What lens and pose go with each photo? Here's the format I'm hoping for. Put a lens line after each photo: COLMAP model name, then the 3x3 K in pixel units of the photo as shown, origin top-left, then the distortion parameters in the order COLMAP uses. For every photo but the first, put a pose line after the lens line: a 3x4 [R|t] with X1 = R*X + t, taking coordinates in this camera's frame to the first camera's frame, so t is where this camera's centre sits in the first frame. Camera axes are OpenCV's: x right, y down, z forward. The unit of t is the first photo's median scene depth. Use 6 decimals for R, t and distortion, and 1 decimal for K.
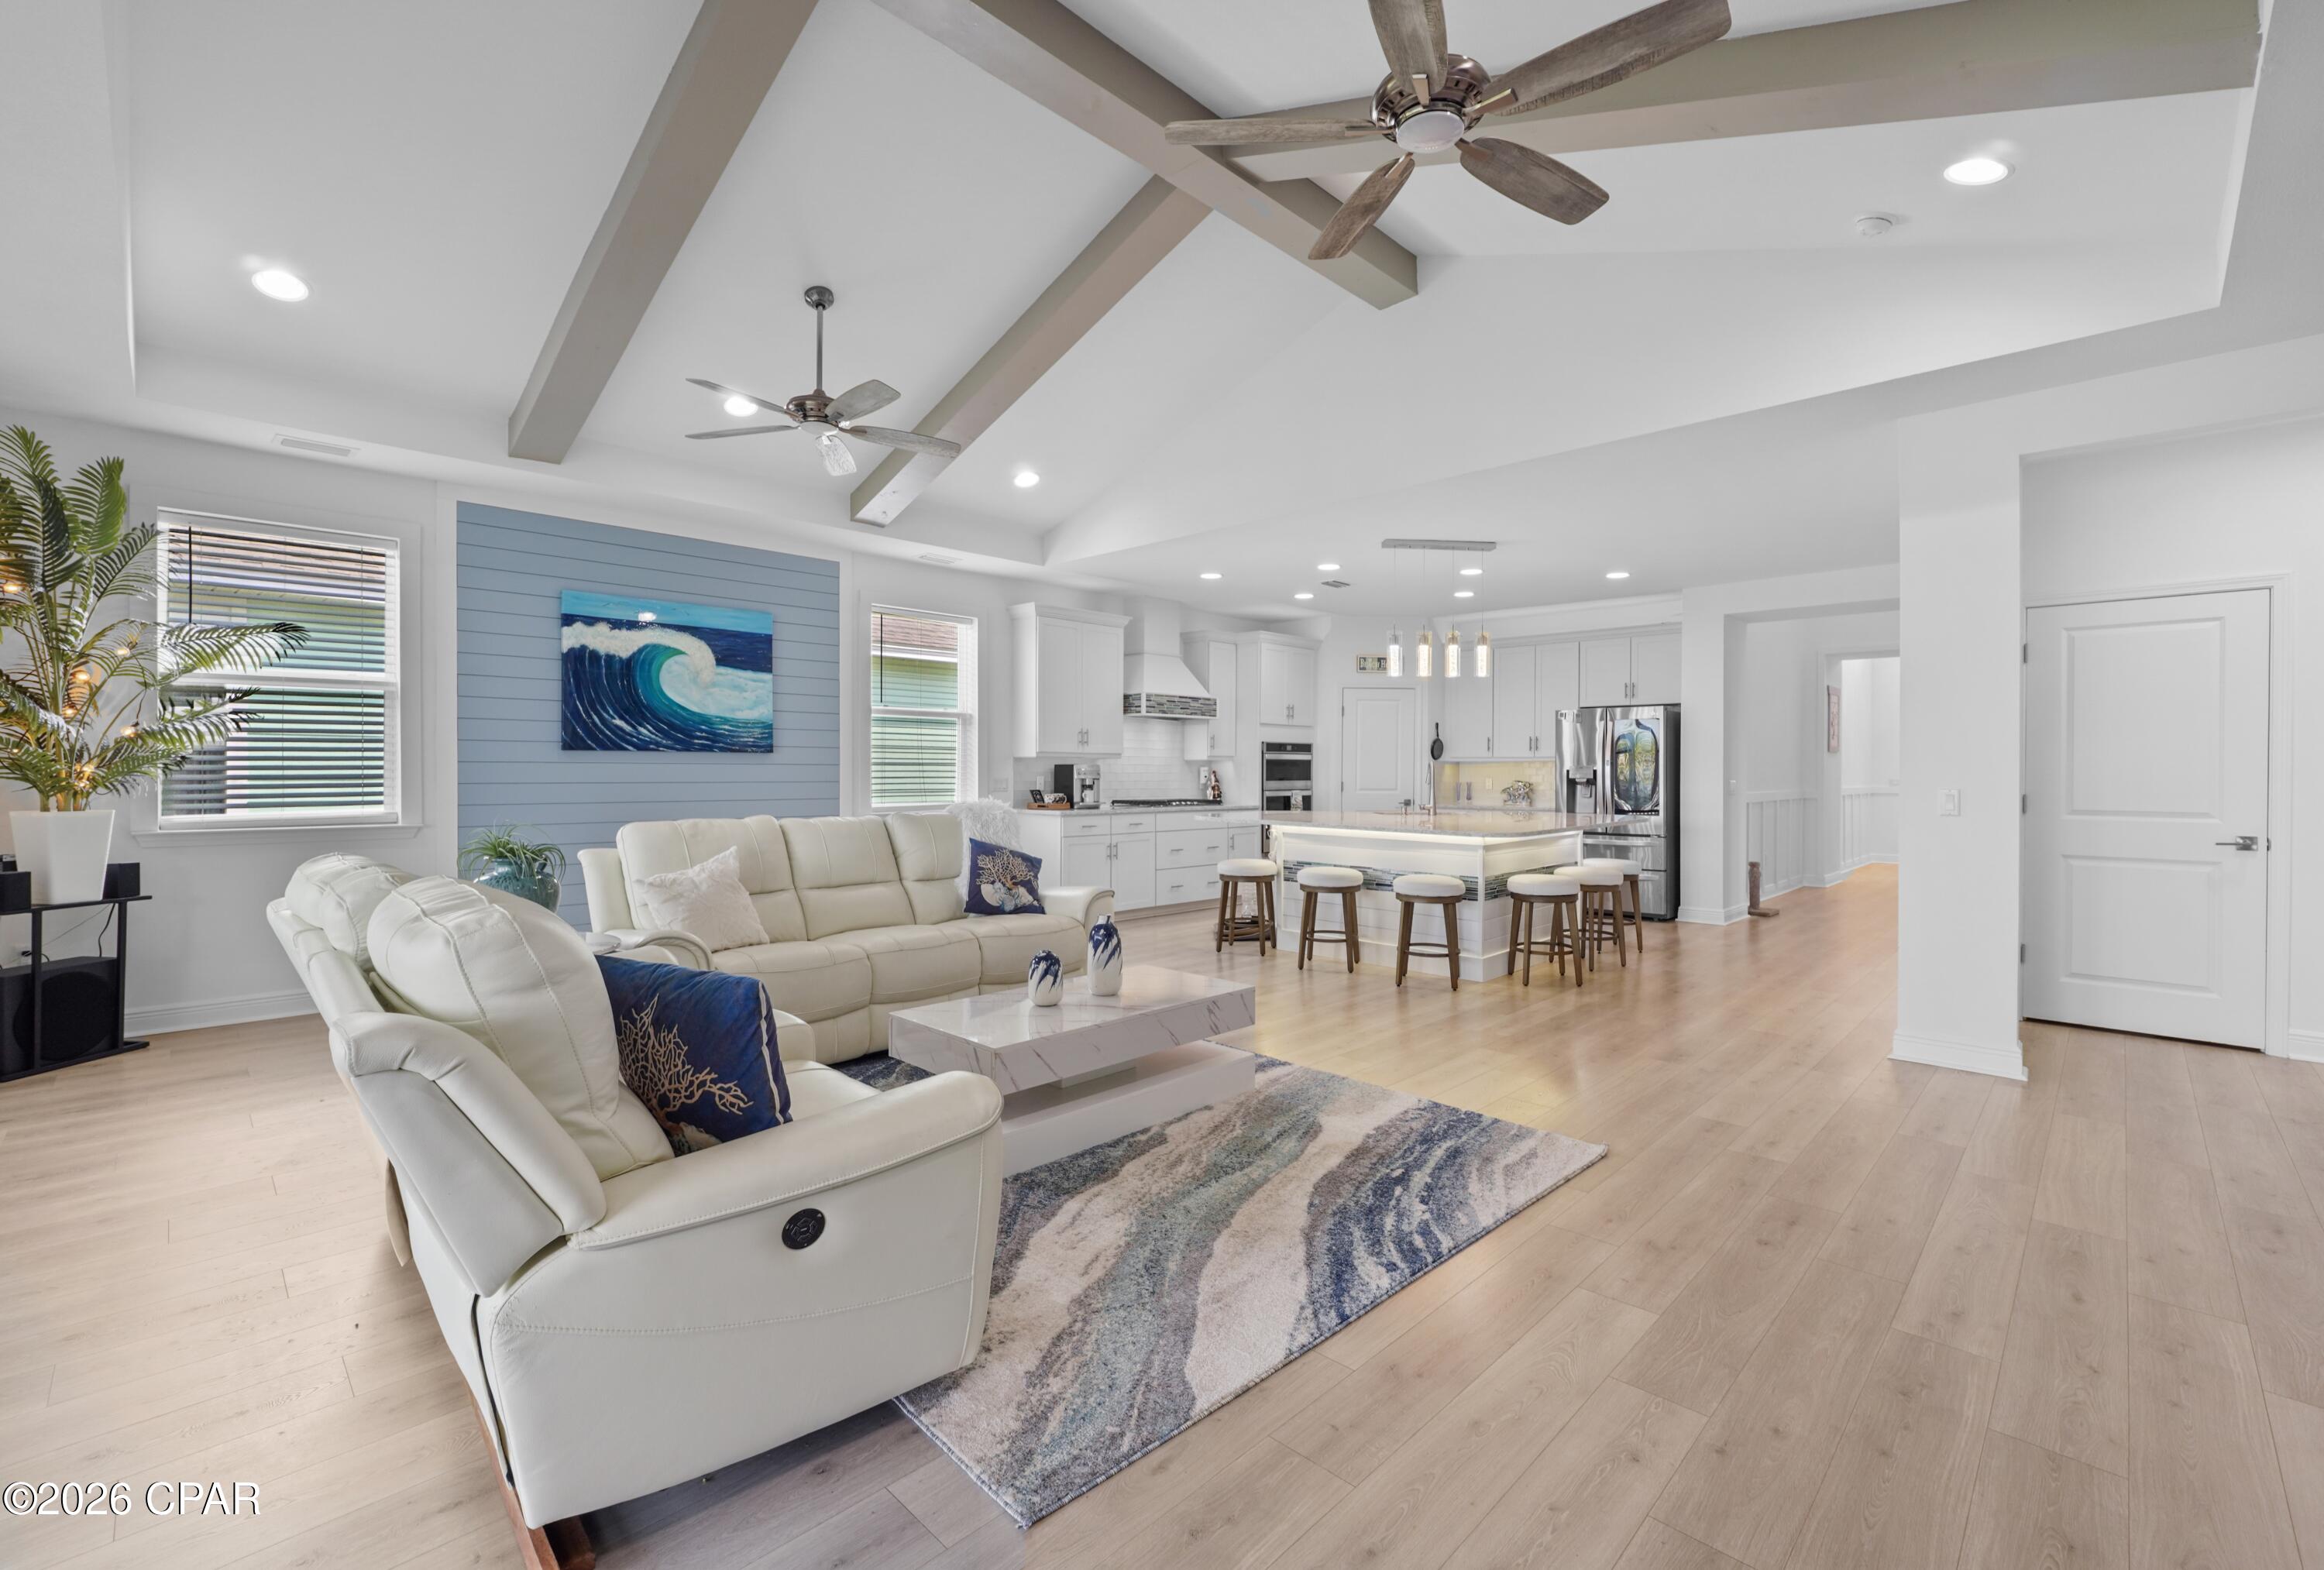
lens RADIAL K [[1000.2, 0, 1168.6], [0, 1000.2, 778.0], [0, 0, 1]] dist [-0.020187, 0.000228]
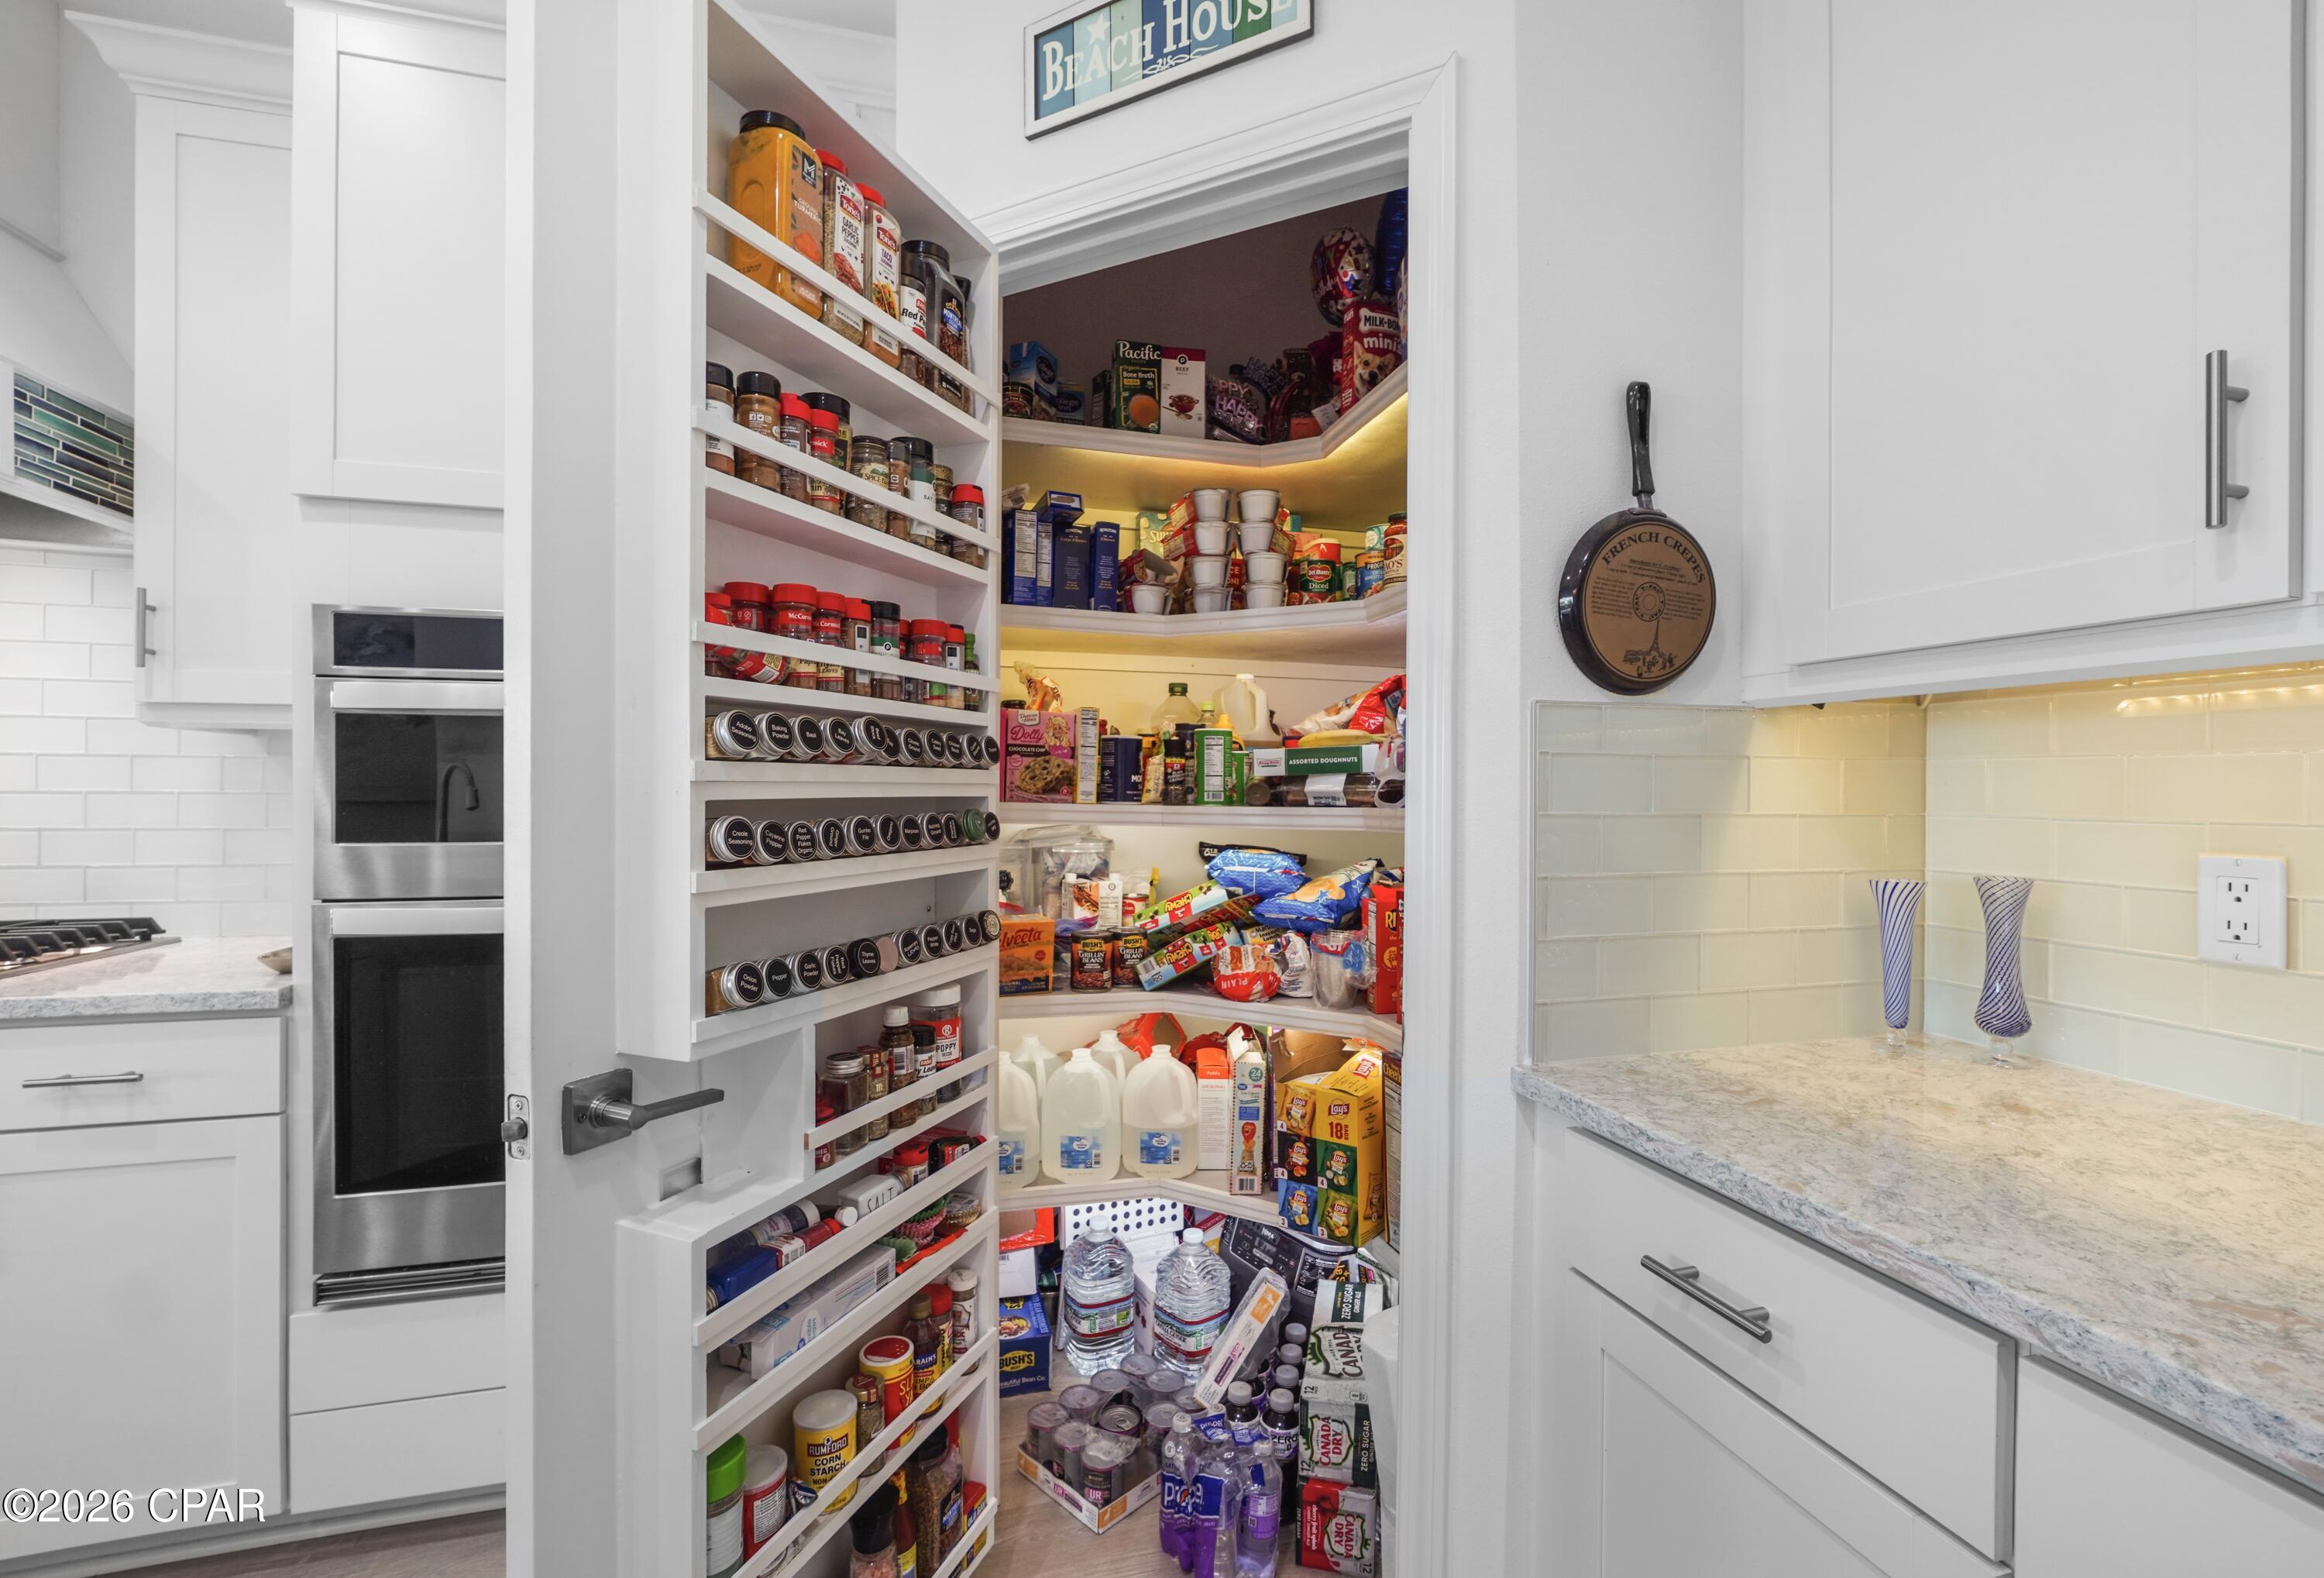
lens RADIAL K [[1028.7, 0, 1162.0], [0, 1028.7, 789.0], [0, 0, 1]] dist [0.002335, 0.000033]
pose [[0.868374, -0.002254, -0.495906, 0.310502], [-0.005452, 0.999886, -0.014093, -0.004777], [0.495881, 0.014942, 0.868262, 0.957184]]
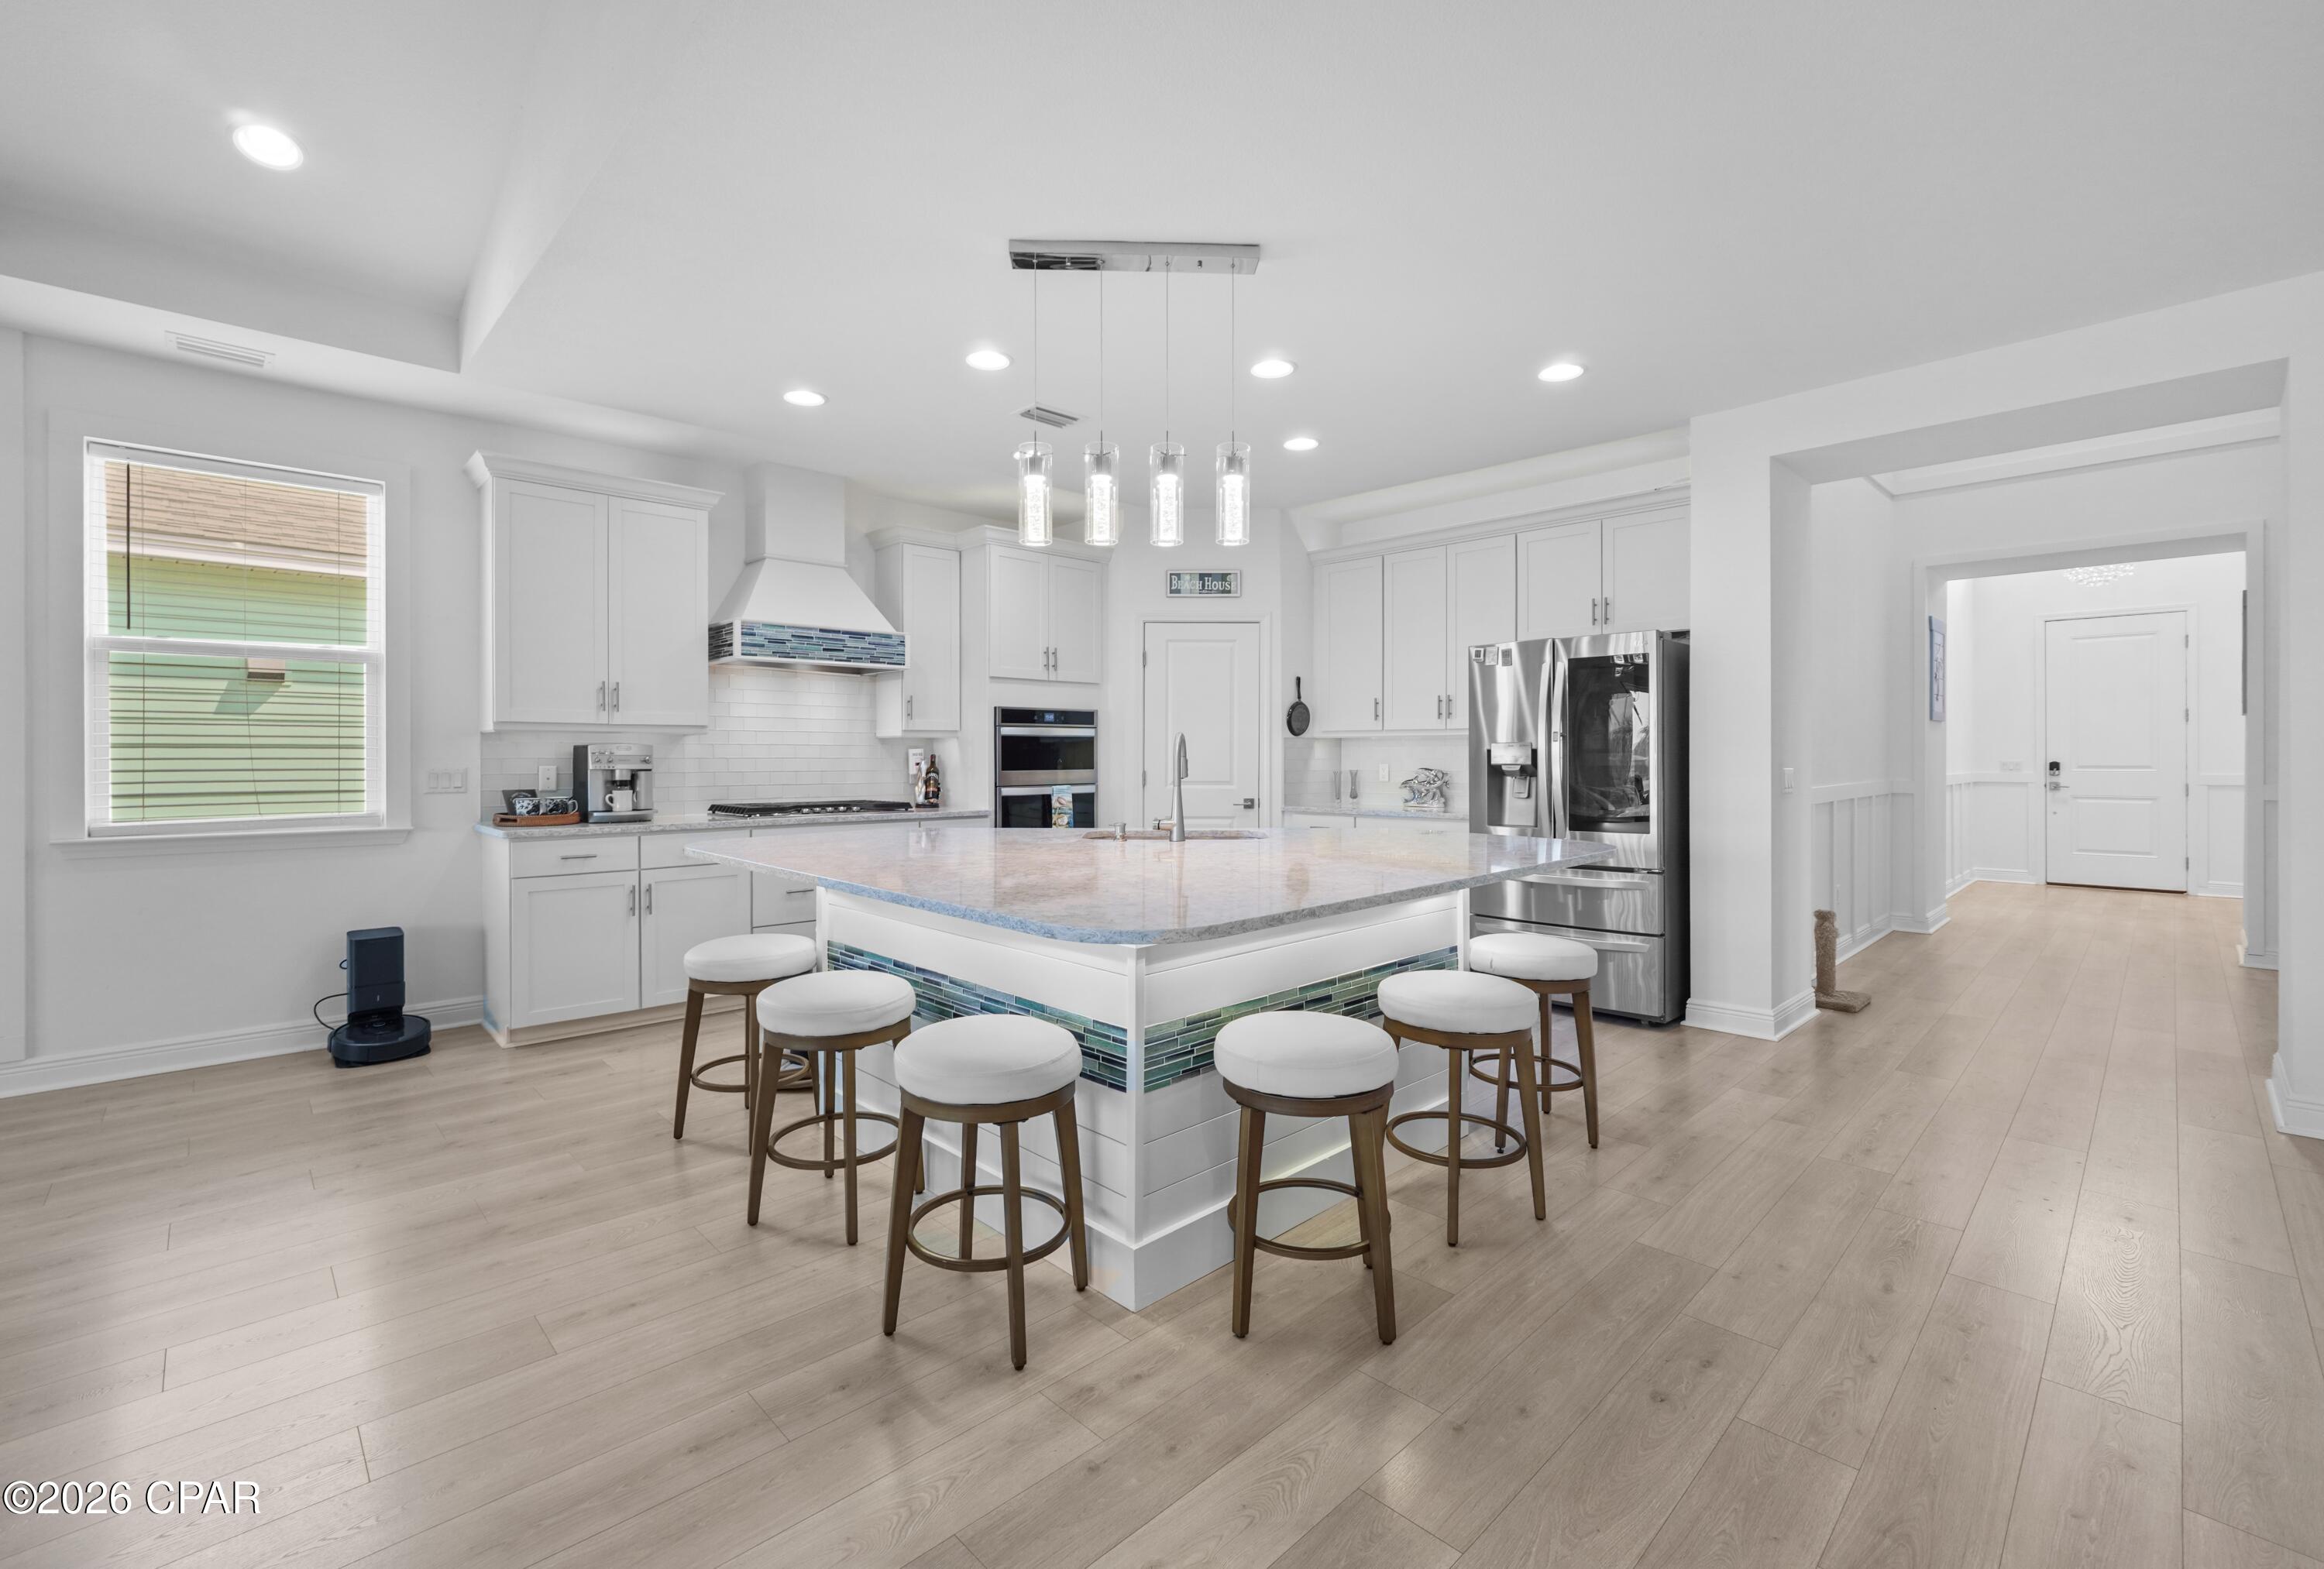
lens RADIAL K [[993.7, 0, 1146.7], [0, 993.7, 757.5], [0, 0, 1]] dist [-0.021662, 0.007905]
pose [[0.999170, -0.005193, -0.040407, 0.219412], [0.004974, 0.999972, -0.005519, -0.001446], [0.040435, 0.005313, 0.999168, 0.409480]]
